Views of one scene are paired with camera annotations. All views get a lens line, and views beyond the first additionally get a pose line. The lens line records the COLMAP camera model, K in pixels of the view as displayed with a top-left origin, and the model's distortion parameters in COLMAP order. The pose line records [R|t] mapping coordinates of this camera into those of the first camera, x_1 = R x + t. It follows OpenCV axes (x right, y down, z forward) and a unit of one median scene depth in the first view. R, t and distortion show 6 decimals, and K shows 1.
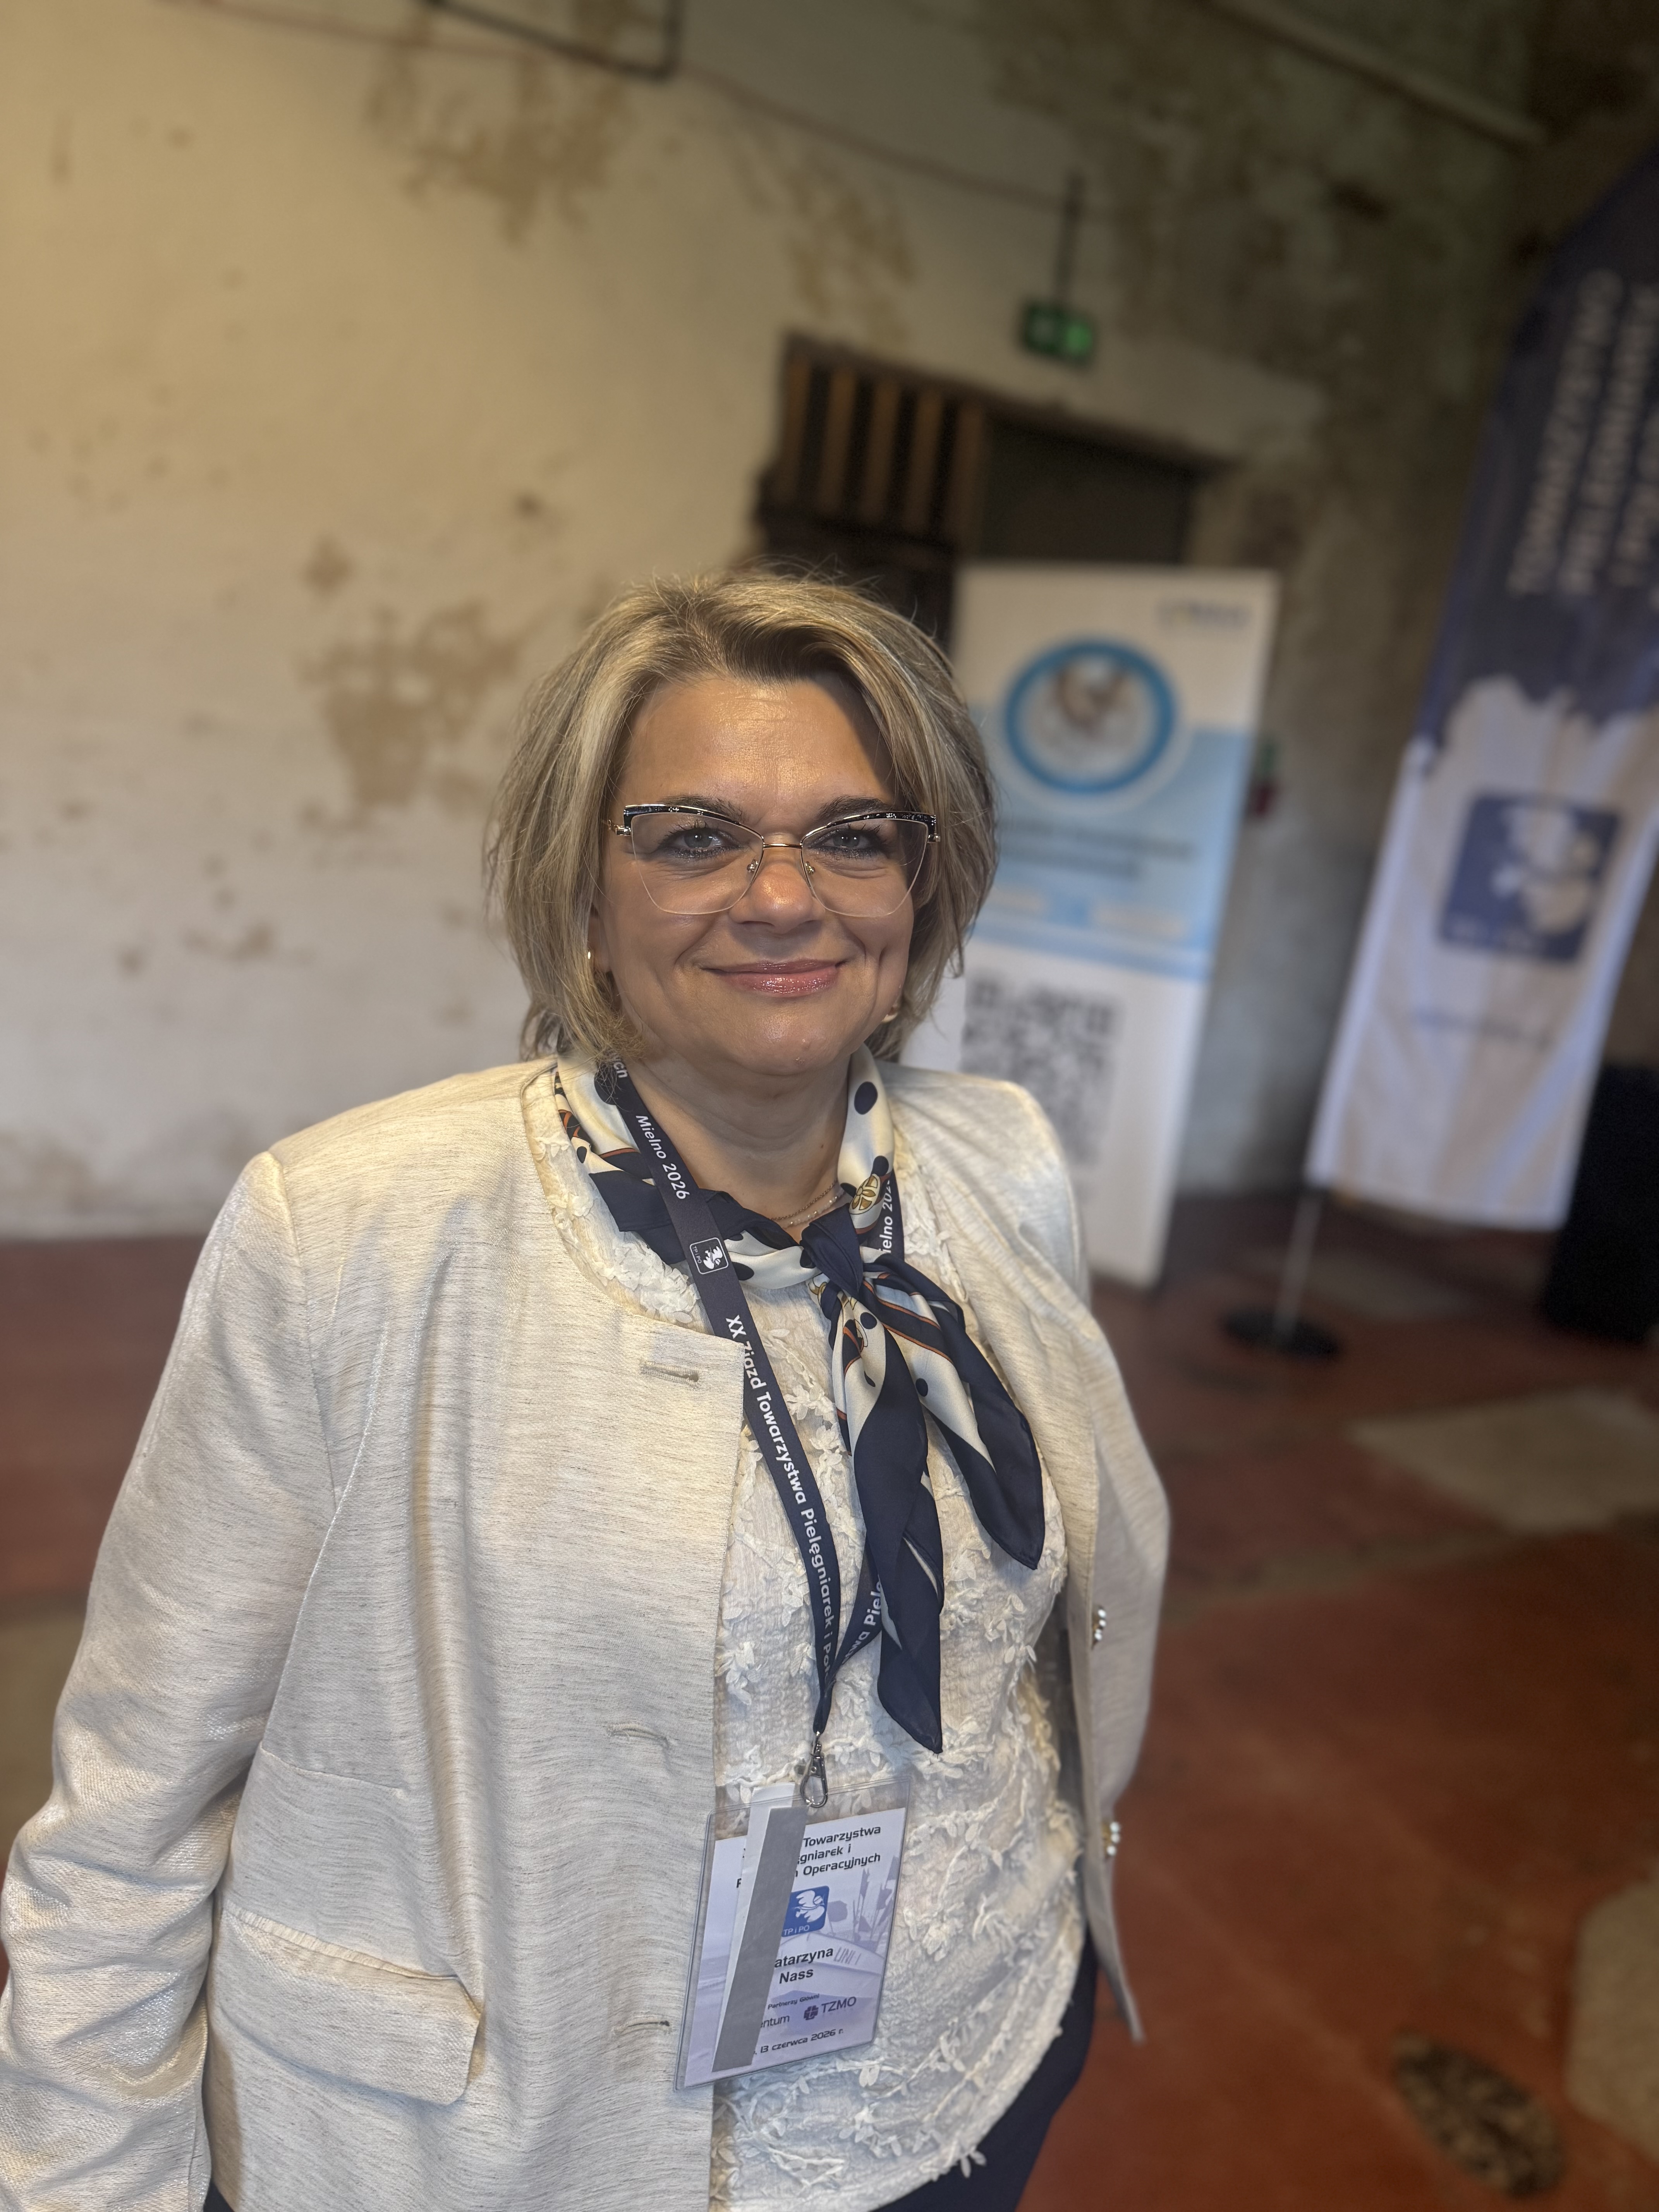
lens RADIAL K [[1659.8, 0, 829.5], [0, 1659.8, 1106.0], [0, 0, 1]] dist [0.007255, -0.002887]
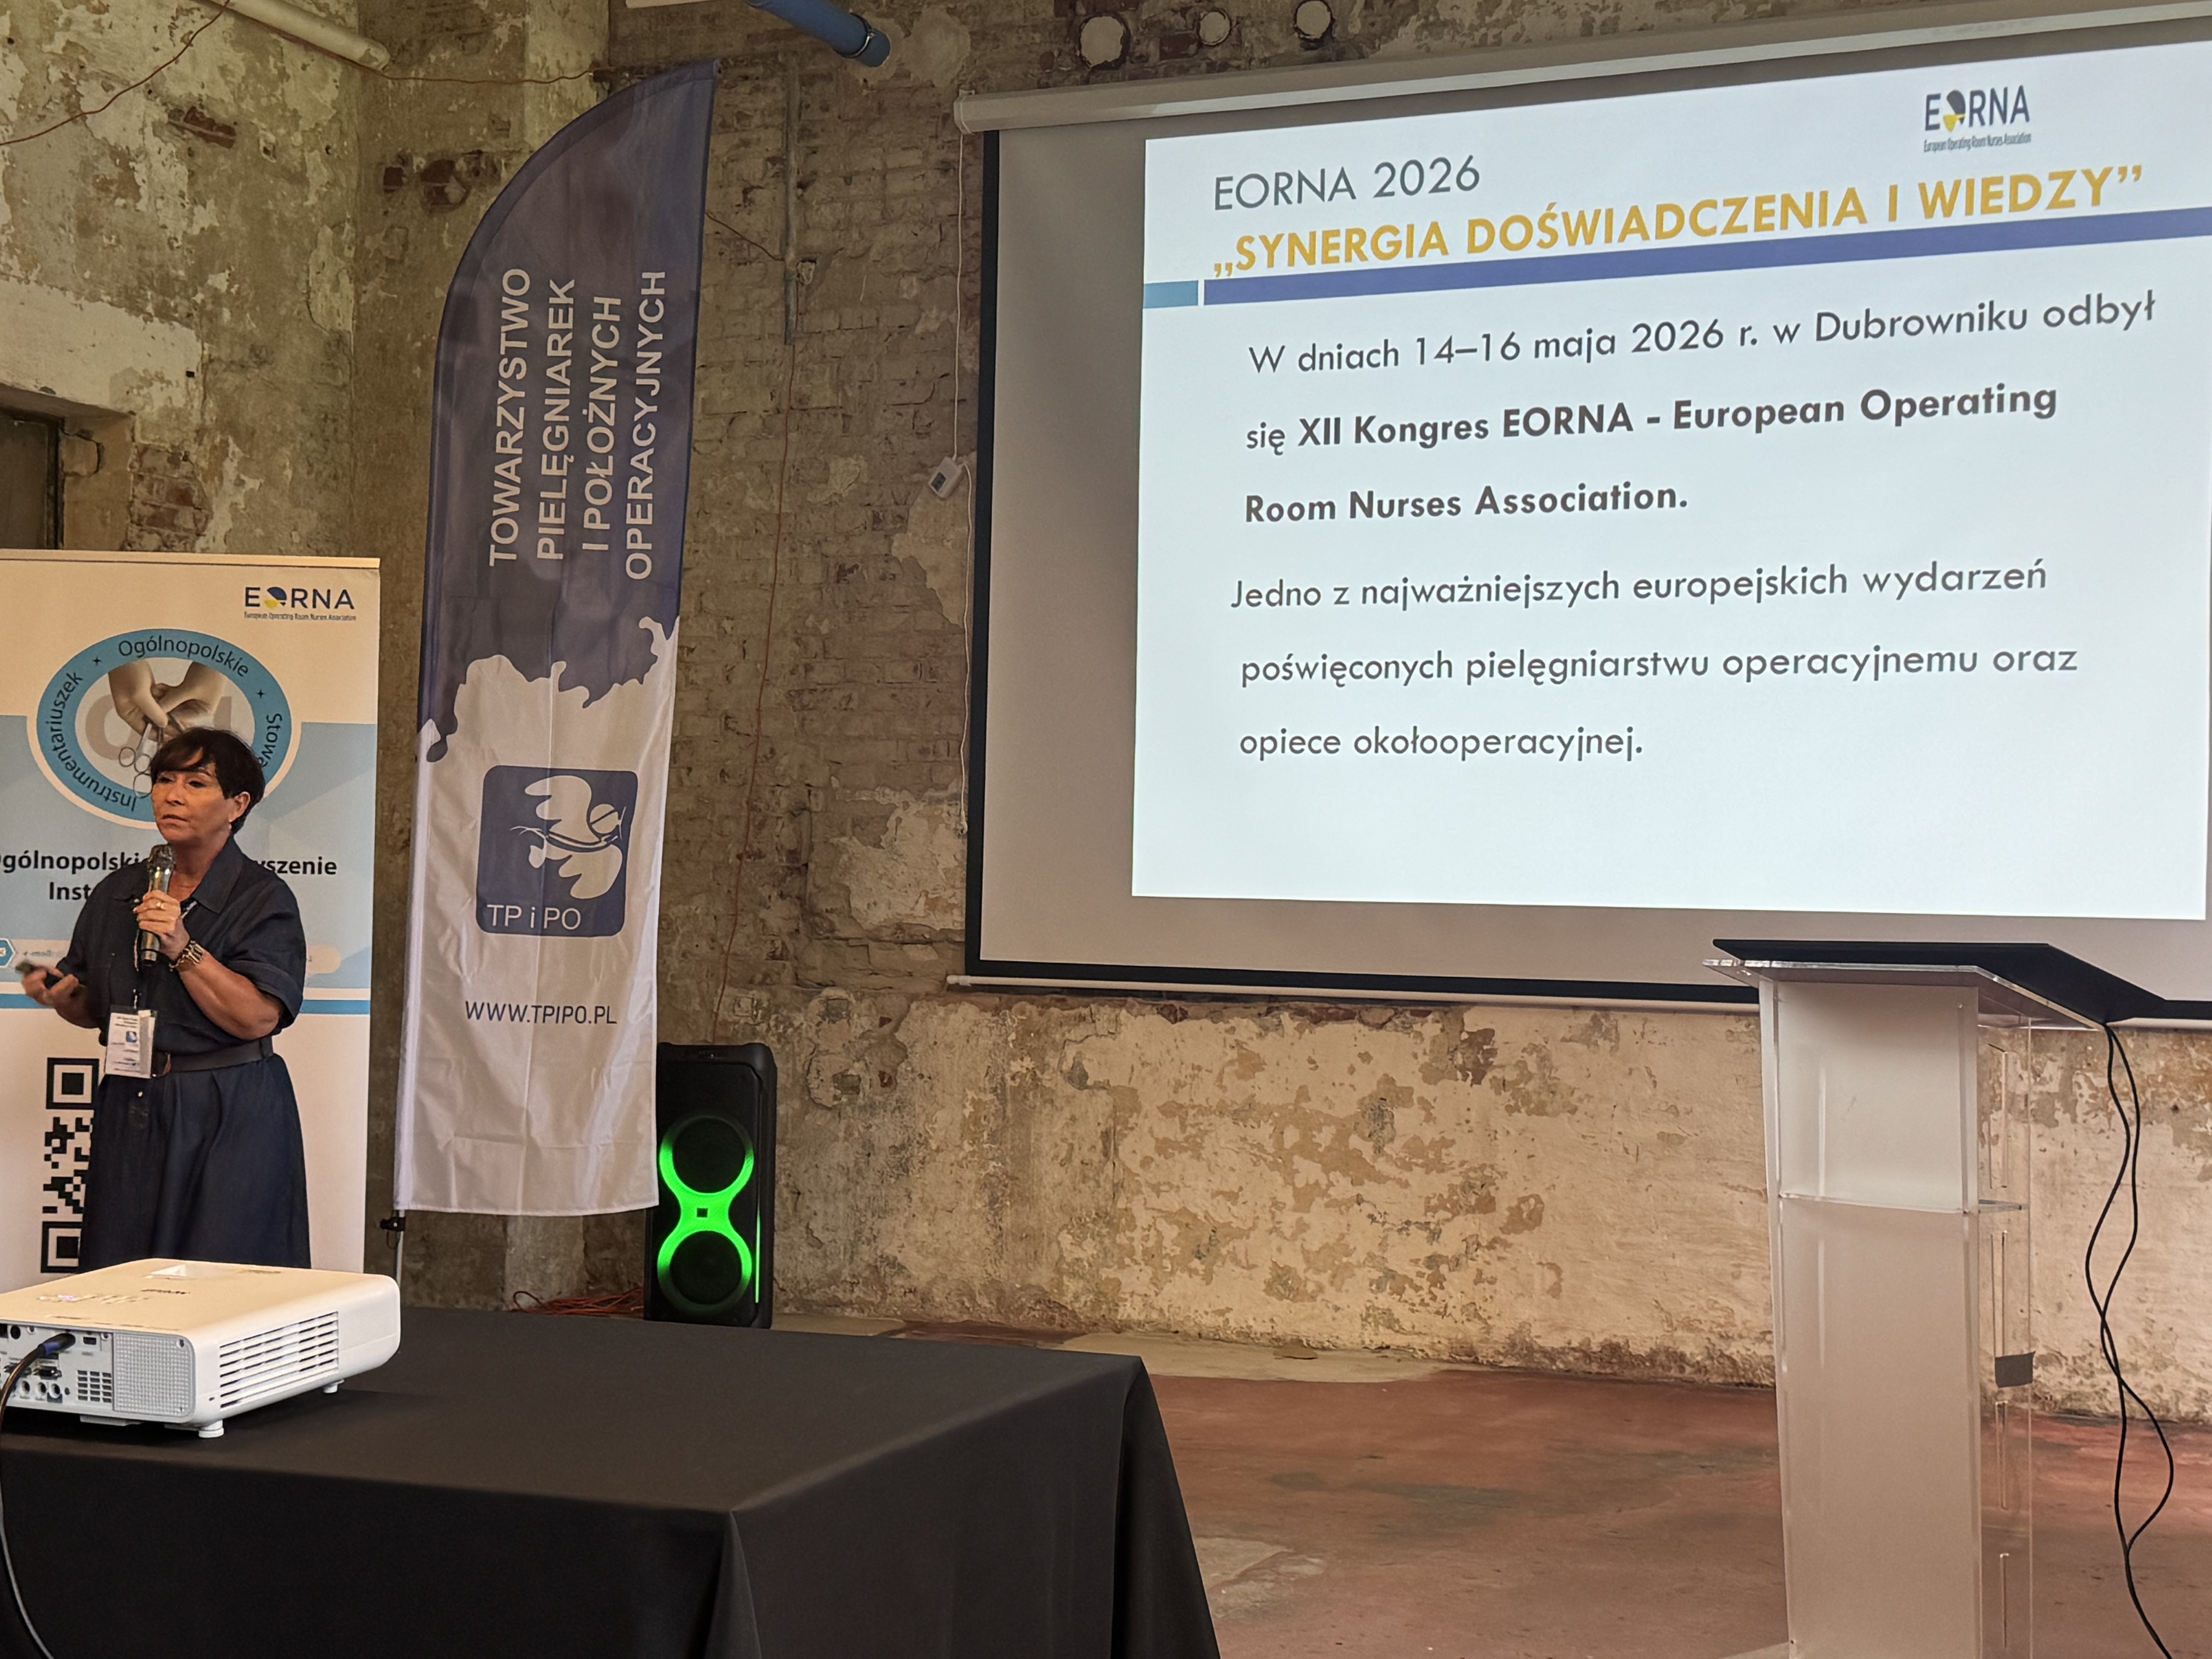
lens RADIAL K [[3120.8, 0, 1106.0], [0, 3120.8, 829.5], [0, 0, 1]] dist [0.188297, -0.260791]
pose [[0.809764, -0.097003, 0.578682, -0.373813], [0.205631, 0.970608, -0.125044, 0.143433], [-0.549544, 0.220251, 0.805910, -0.643450]]
